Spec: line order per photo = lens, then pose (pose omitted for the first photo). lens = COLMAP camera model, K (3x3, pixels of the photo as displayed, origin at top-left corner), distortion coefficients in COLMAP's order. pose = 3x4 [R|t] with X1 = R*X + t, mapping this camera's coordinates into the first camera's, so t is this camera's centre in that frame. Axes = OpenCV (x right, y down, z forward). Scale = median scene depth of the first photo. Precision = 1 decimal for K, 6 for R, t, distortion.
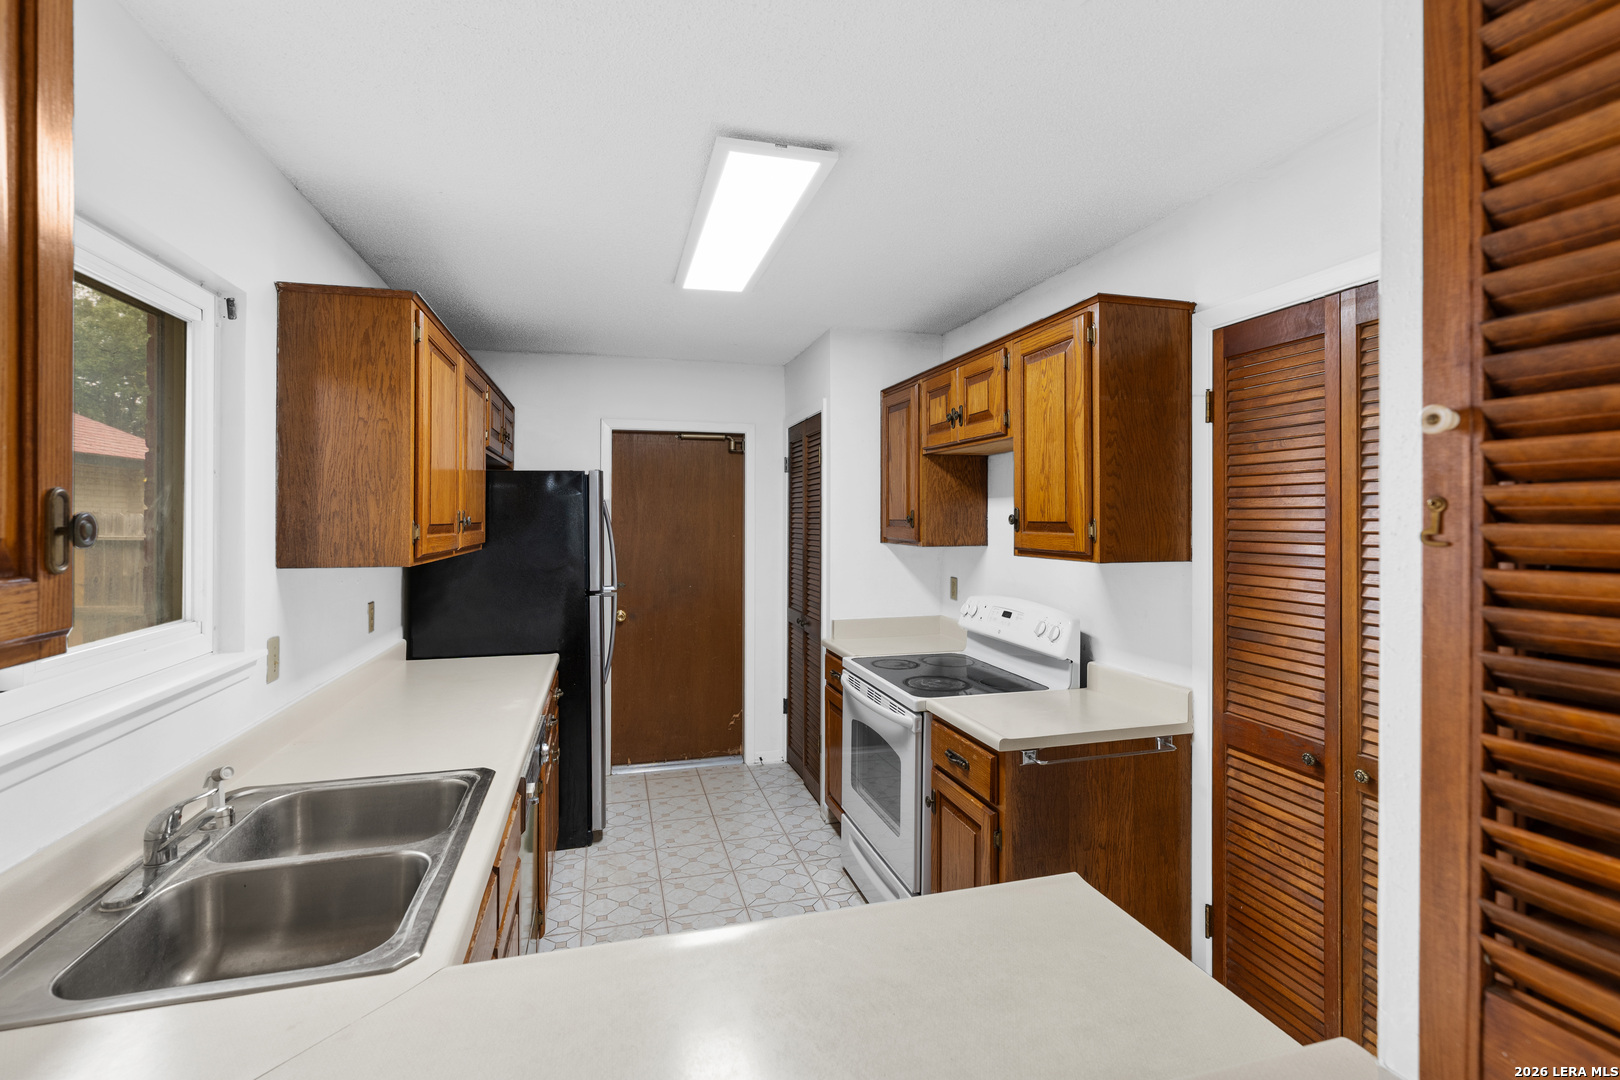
lens RADIAL K [[740.4, 0, 828.1], [0, 740.4, 515.3], [0, 0, 1]] dist [-0.006215, 0.002254]
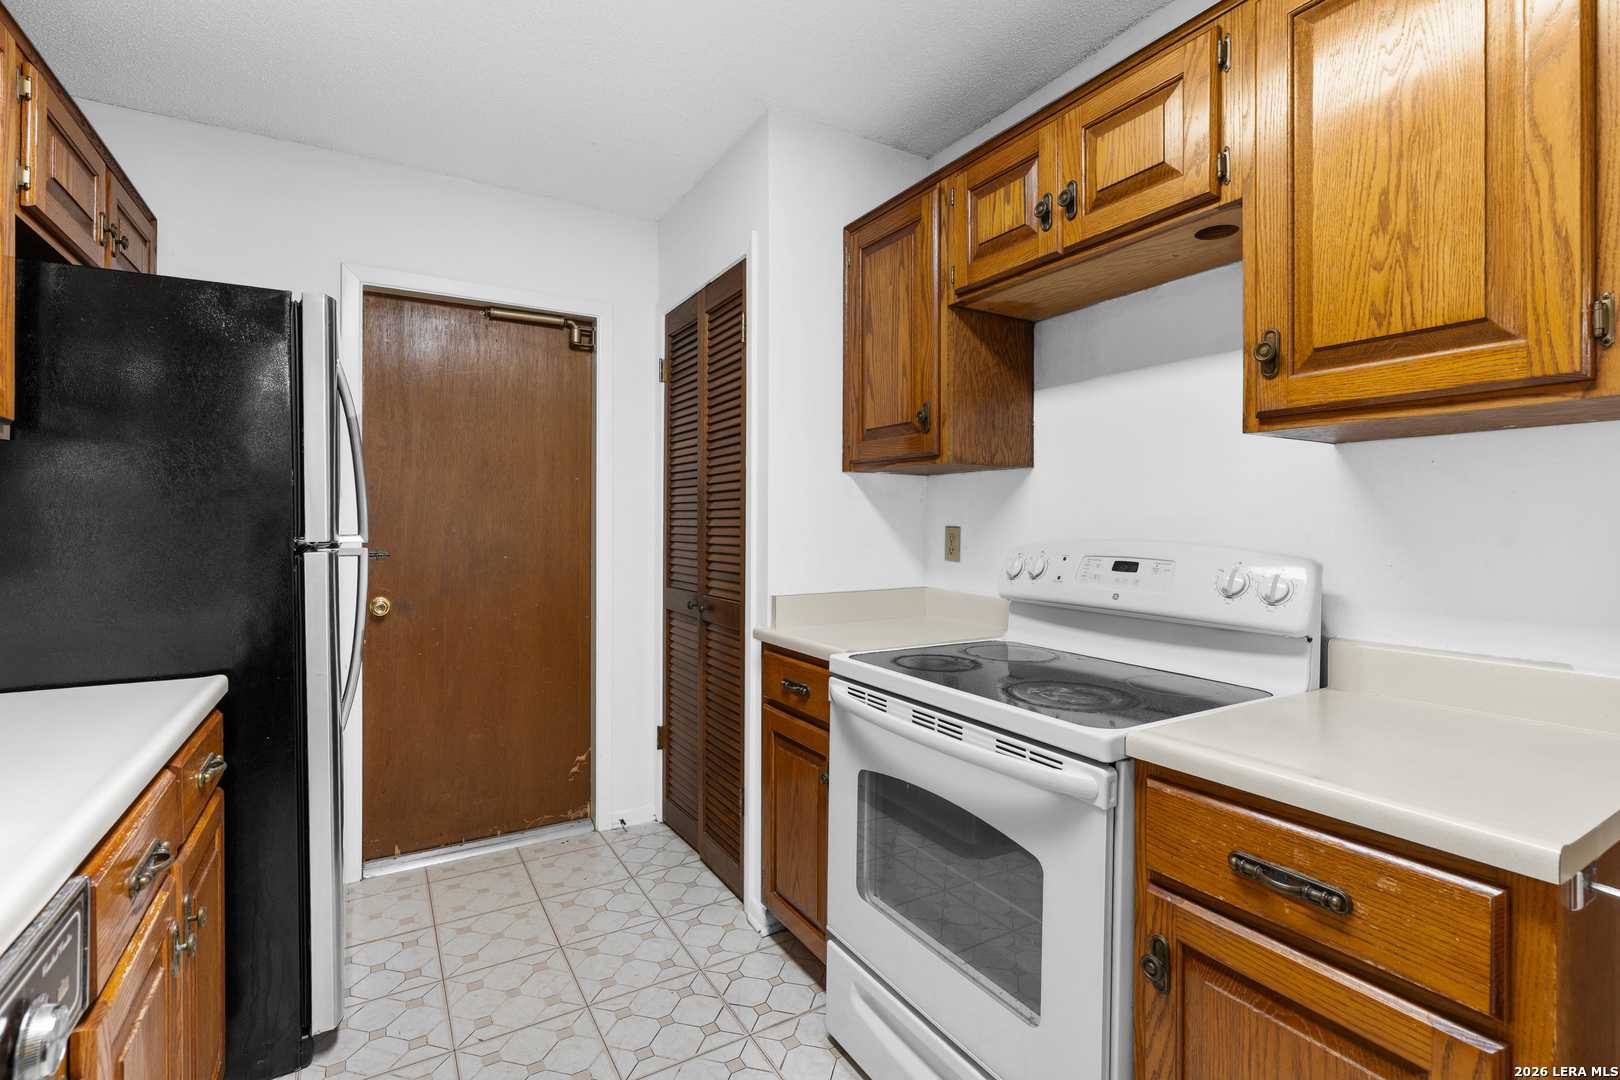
lens RADIAL K [[740.4, 0, 819.7], [0, 740.4, 525.4], [0, 0, 1]] dist [-0.006215, 0.002254]
pose [[0.967681, -0.000029, 0.252176, -0.114348], [-0.001752, 0.999975, 0.006842, 0.084877], [-0.252170, -0.007063, 0.967657, 0.434708]]
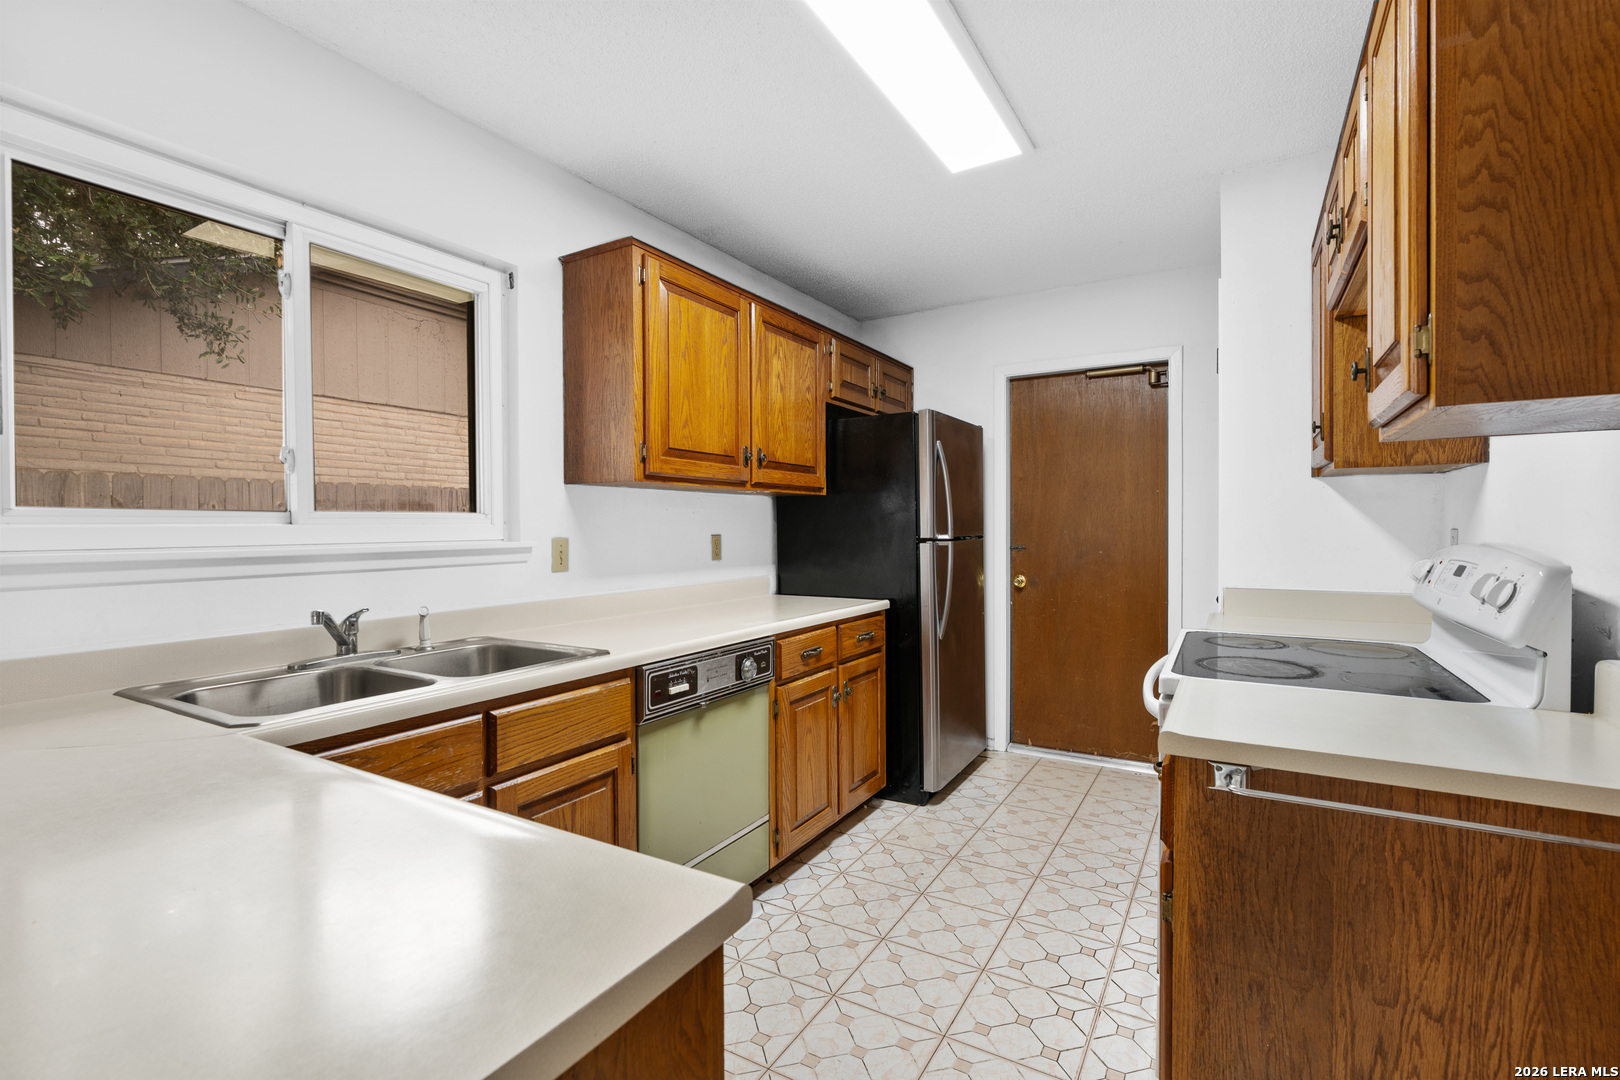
lens RADIAL K [[740.4, 0, 820.5], [0, 740.4, 537.9], [0, 0, 1]] dist [-0.006215, 0.002254]
pose [[0.687133, 0.003667, -0.726522, 0.270482], [0.010256, 0.999839, 0.014746, 0.084336], [0.726459, -0.017584, 0.686985, 0.248330]]
